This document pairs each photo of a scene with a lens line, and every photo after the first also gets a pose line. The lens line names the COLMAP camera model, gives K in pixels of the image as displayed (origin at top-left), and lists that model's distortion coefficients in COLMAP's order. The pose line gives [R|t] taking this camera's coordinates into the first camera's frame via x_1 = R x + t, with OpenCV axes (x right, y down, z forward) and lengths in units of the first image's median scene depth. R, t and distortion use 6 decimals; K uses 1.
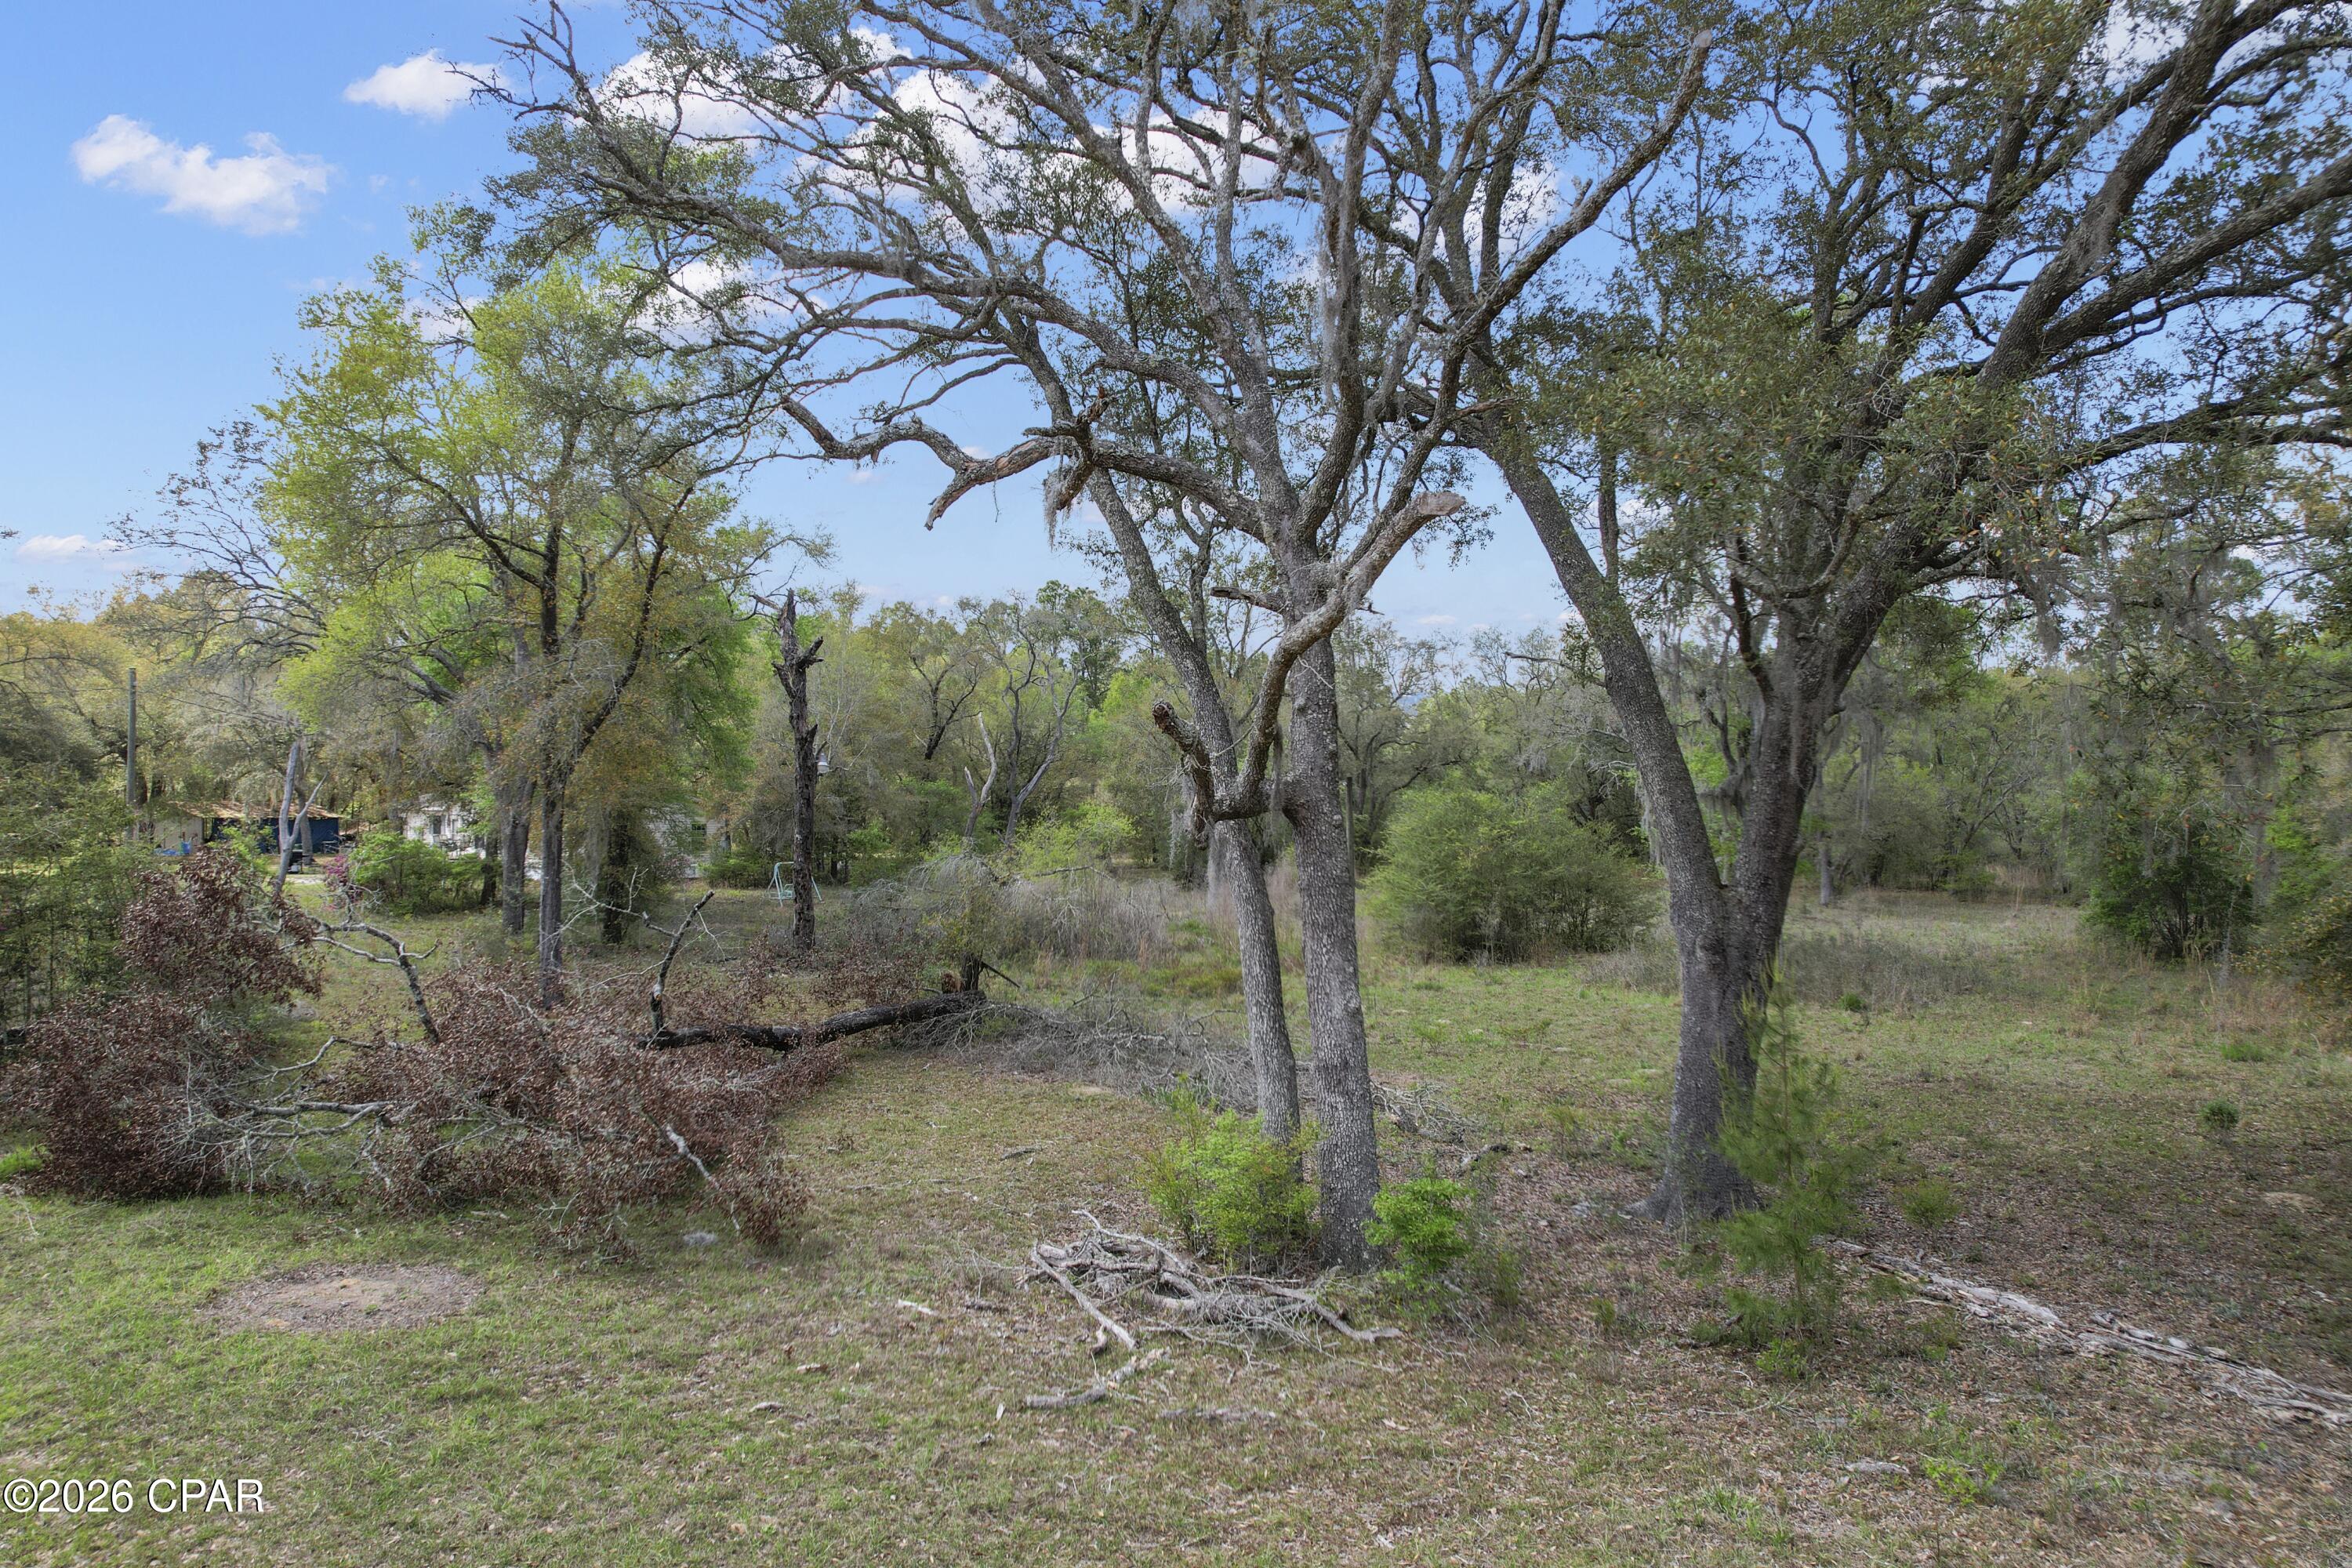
lens RADIAL K [[1499.9, 0, 1176.0], [0, 1499.9, 784.0], [0, 0, 1]] dist [-0.076925, 0.068839]
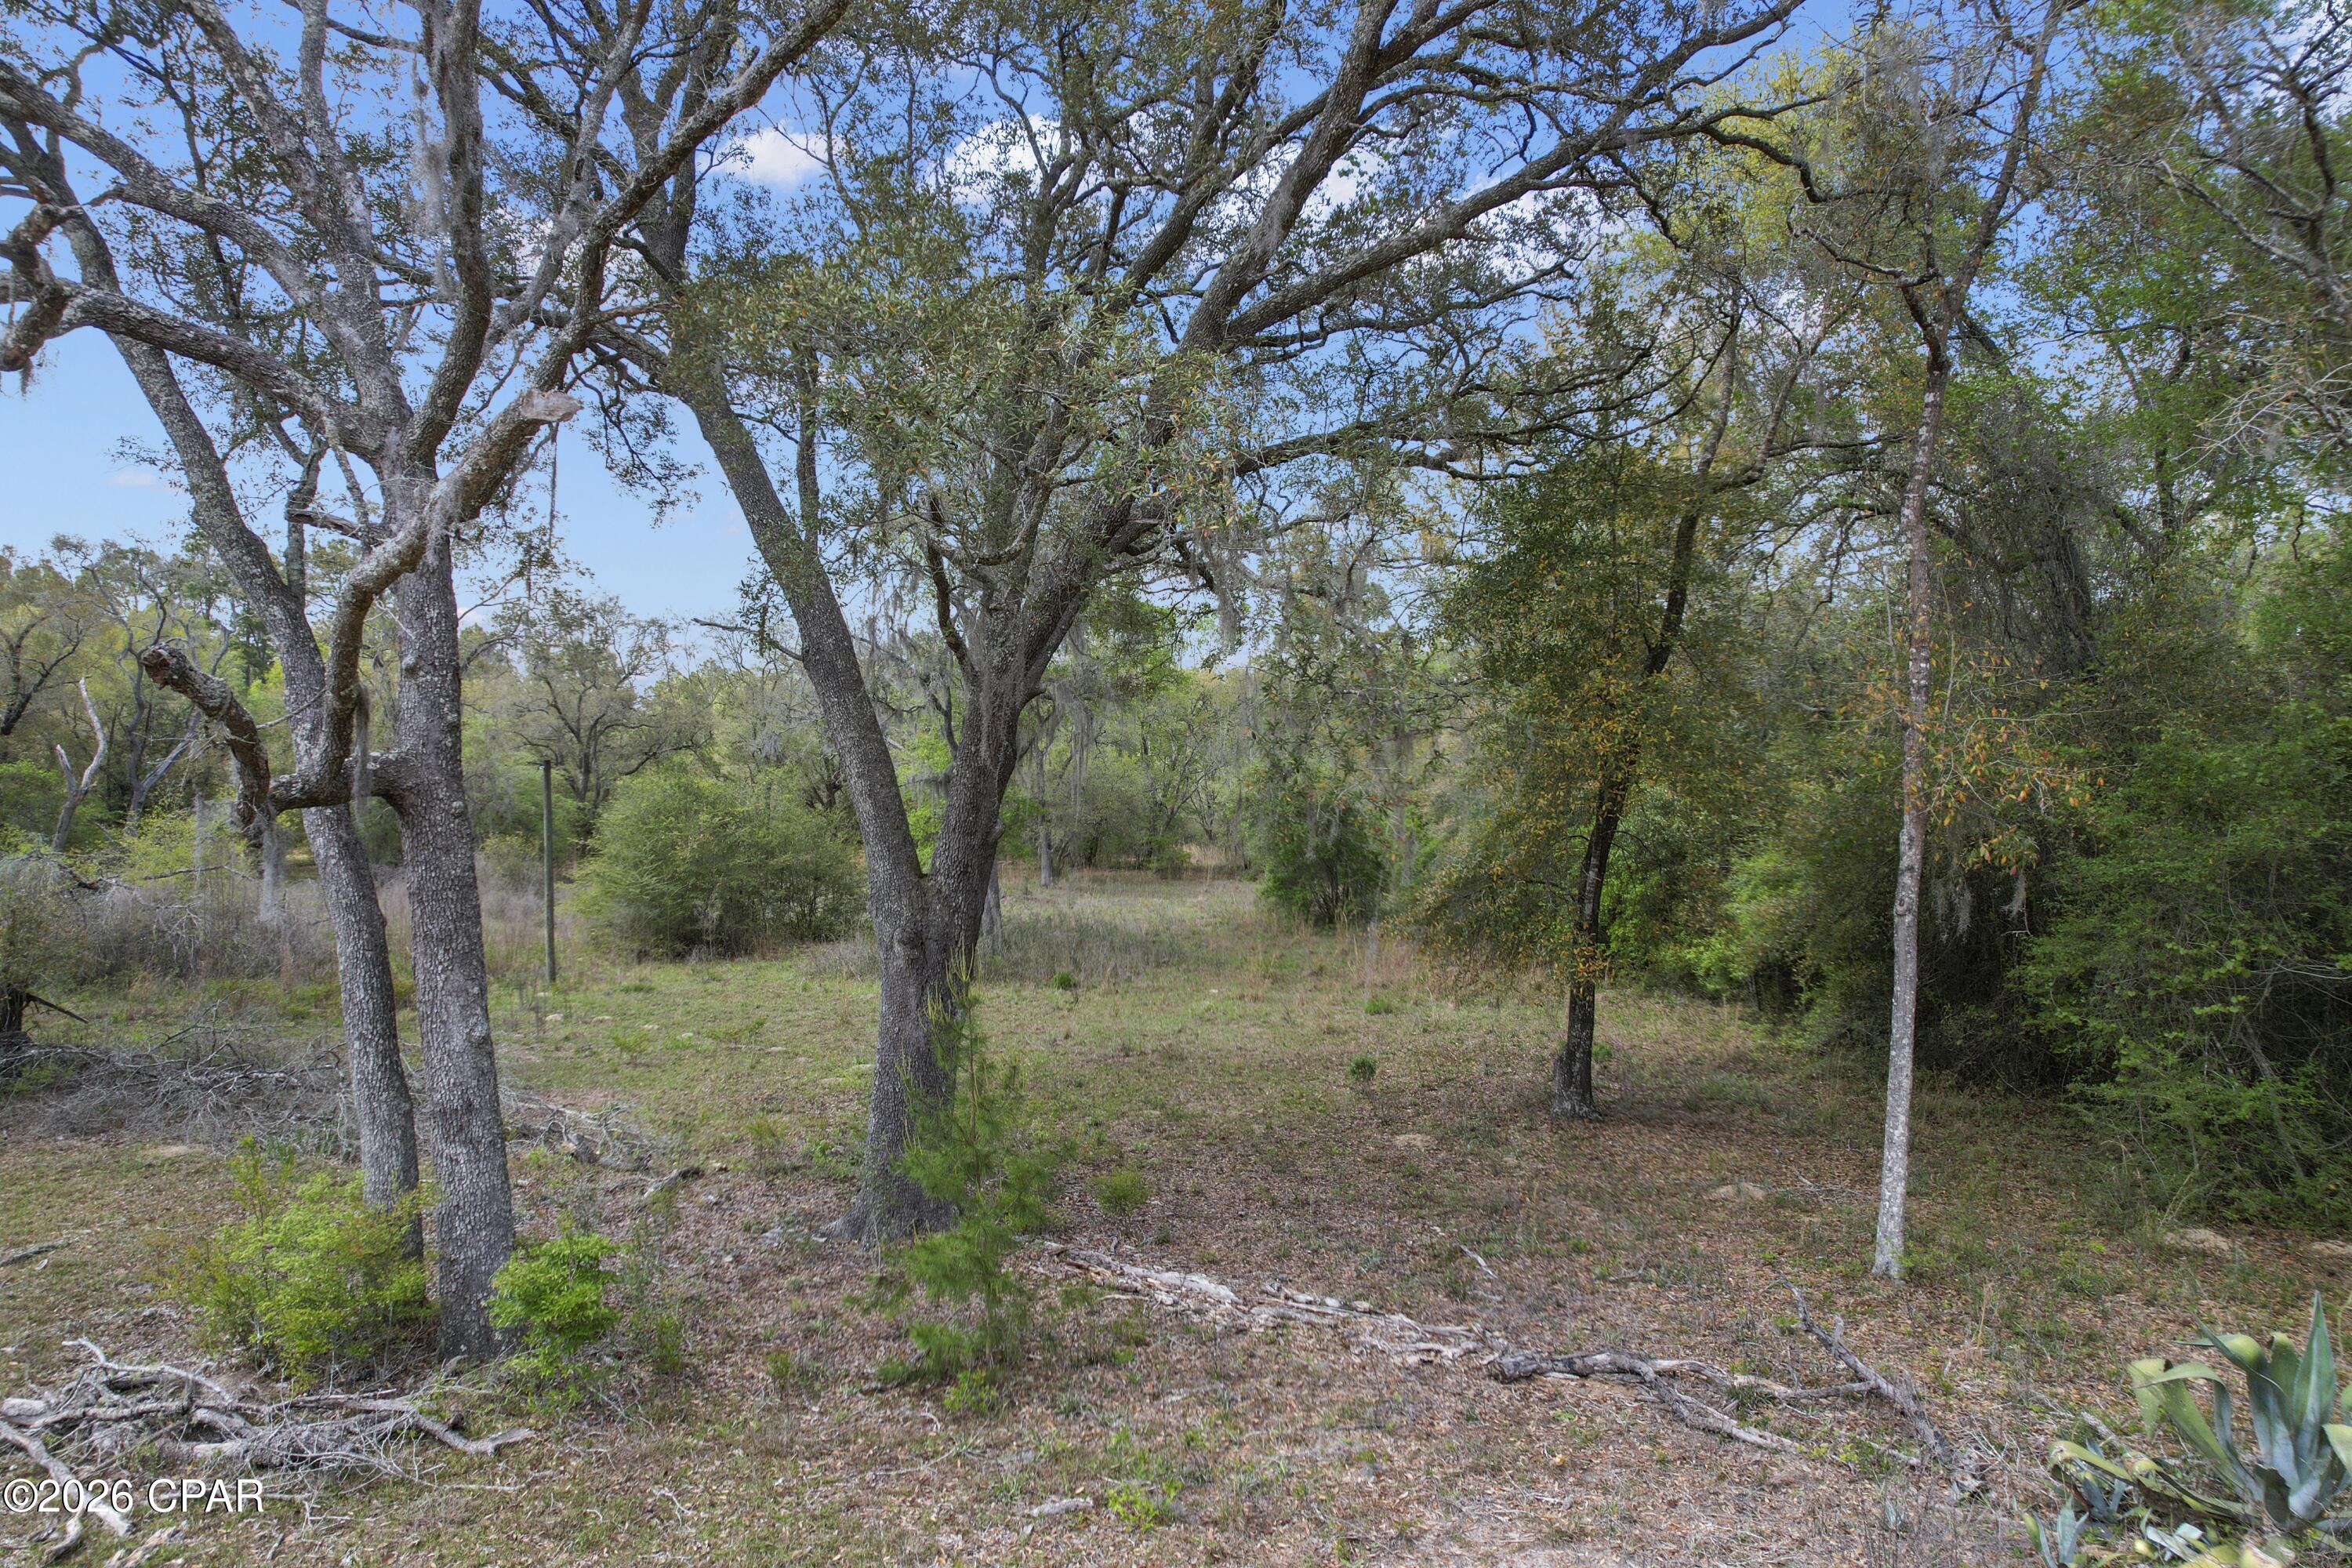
lens RADIAL K [[1499.9, 0, 1176.0], [0, 1499.9, 784.0], [0, 0, 1]] dist [-0.076925, 0.068839]
pose [[0.879325, 0.000977, 0.476222, 0.061923], [-0.005170, 0.999959, 0.007494, 0.003151], [-0.476195, -0.009052, 0.879293, 0.096925]]
